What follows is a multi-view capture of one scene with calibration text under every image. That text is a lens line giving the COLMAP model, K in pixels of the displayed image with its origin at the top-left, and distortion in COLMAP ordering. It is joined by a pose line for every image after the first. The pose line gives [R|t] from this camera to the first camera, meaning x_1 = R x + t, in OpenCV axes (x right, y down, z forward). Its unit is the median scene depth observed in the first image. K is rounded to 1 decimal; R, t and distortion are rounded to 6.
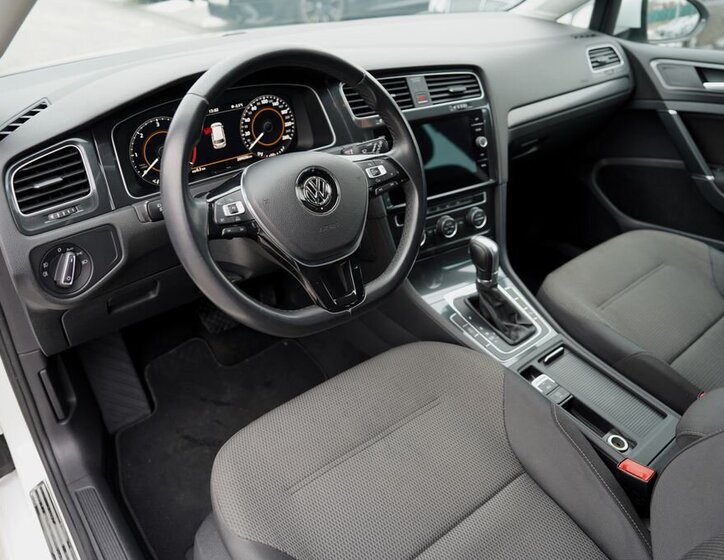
lens RADIAL K [[578.2, 0, 362.0], [0, 578.2, 280.0], [0, 0, 1]] dist [-0.124282, 0.129811]
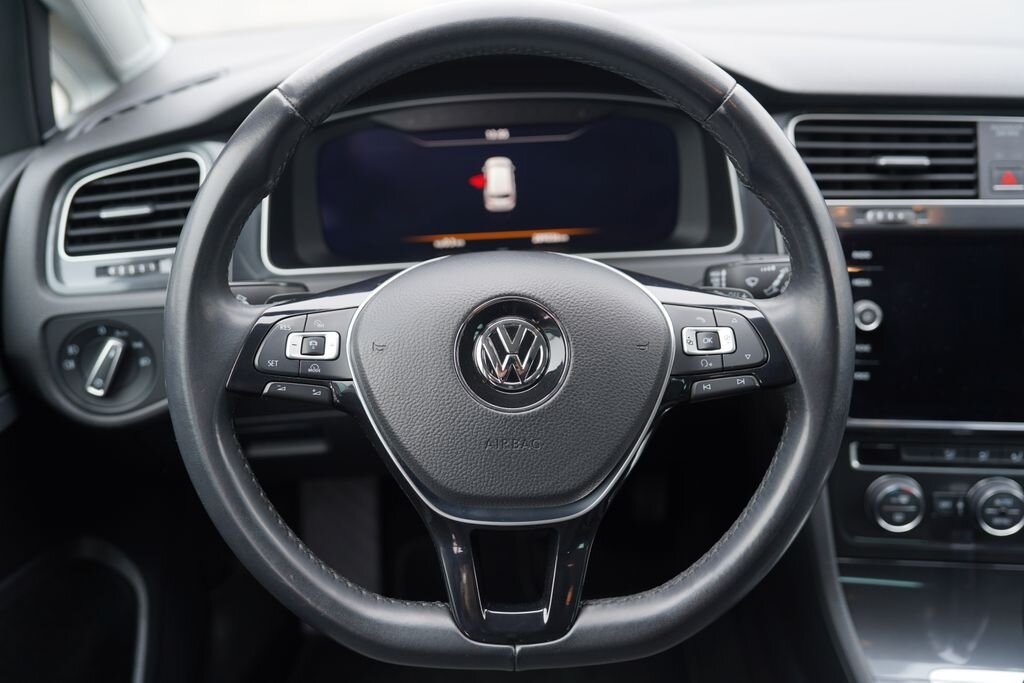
lens RADIAL K [[904.9, 0, 512.0], [0, 904.9, 341.5], [0, 0, 1]] dist [-0.004763, 0.005938]
pose [[0.806405, 0.255913, -0.533122, 0.209246], [-0.289110, 0.957041, 0.022096, -0.135658], [0.515874, 0.136313, 0.845750, 0.334580]]
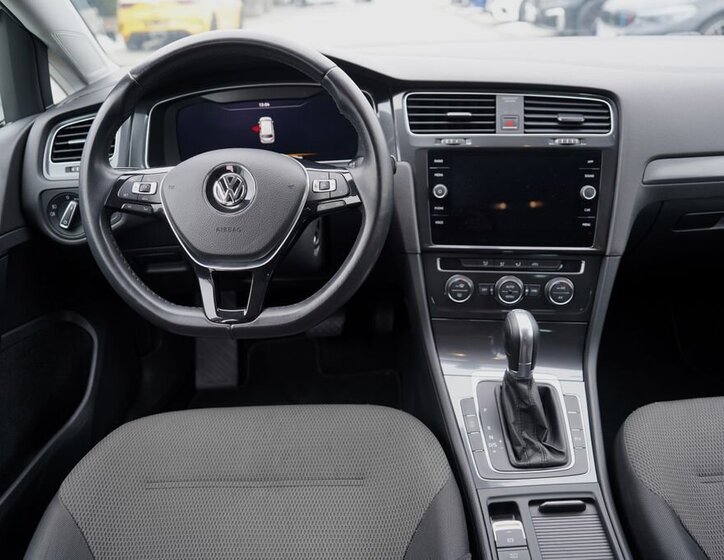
lens RADIAL K [[578.2, 0, 362.0], [0, 578.2, 280.0], [0, 0, 1]] dist [-0.124282, 0.129811]
pose [[0.781403, 0.264898, -0.565012, 0.491390], [-0.297196, 0.954126, 0.036310, -0.085532], [0.548711, 0.139547, 0.824284, 0.291493]]
